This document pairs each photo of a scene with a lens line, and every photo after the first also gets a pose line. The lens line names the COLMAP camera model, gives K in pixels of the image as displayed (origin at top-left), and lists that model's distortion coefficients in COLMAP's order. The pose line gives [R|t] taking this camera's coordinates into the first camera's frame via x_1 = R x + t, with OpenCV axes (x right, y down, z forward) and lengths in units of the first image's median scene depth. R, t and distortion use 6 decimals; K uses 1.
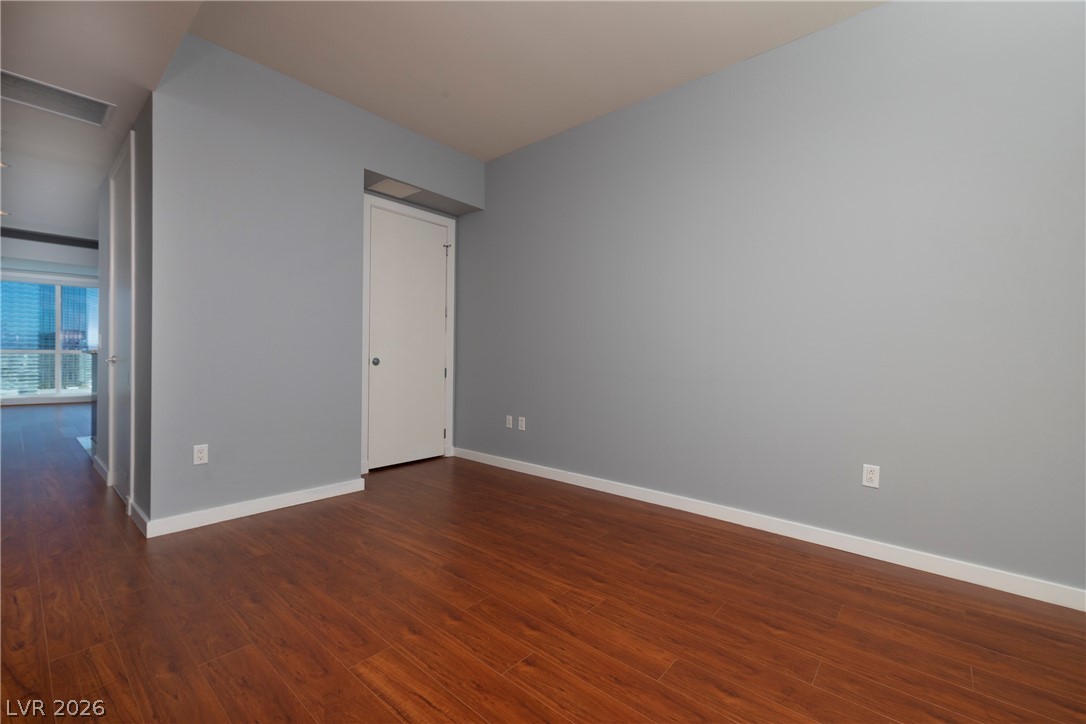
lens RADIAL K [[467.0, 0, 546.6], [0, 467.0, 361.6], [0, 0, 1]] dist [0.002049, 0.000425]
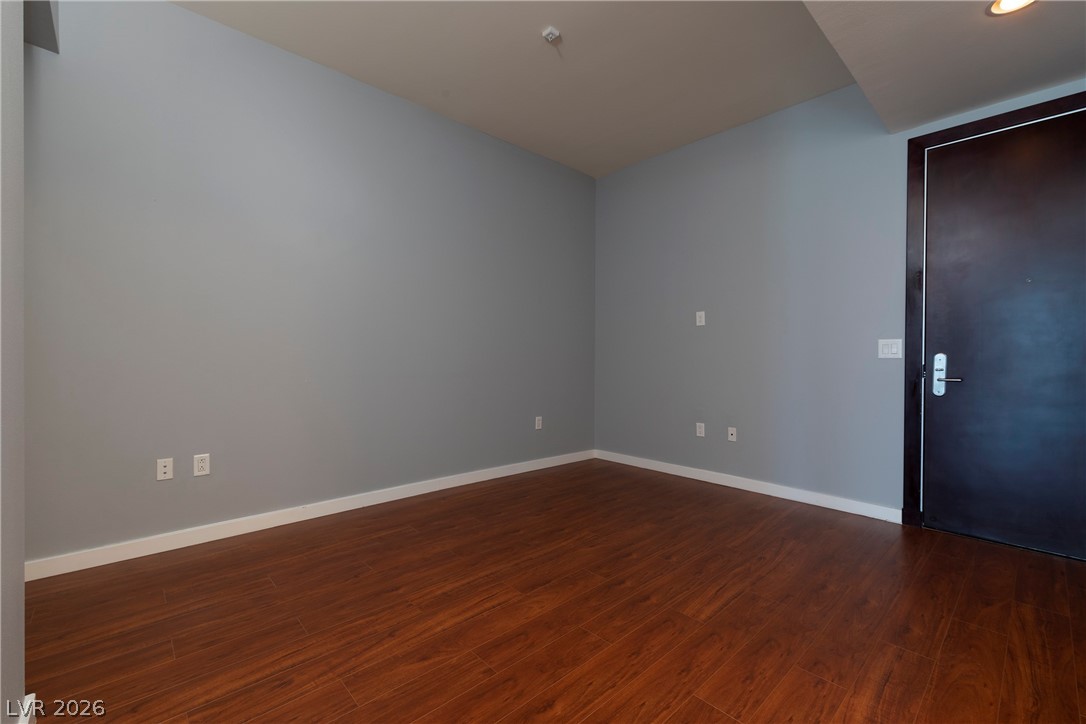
lens RADIAL K [[467.0, 0, 546.9], [0, 467.0, 357.5], [0, 0, 1]] dist [0.002049, 0.000425]
pose [[0.097803, -0.016560, 0.995068, -1.163953], [0.009046, 0.999835, 0.015750, -0.025107], [-0.995165, 0.007461, 0.097937, 0.914976]]
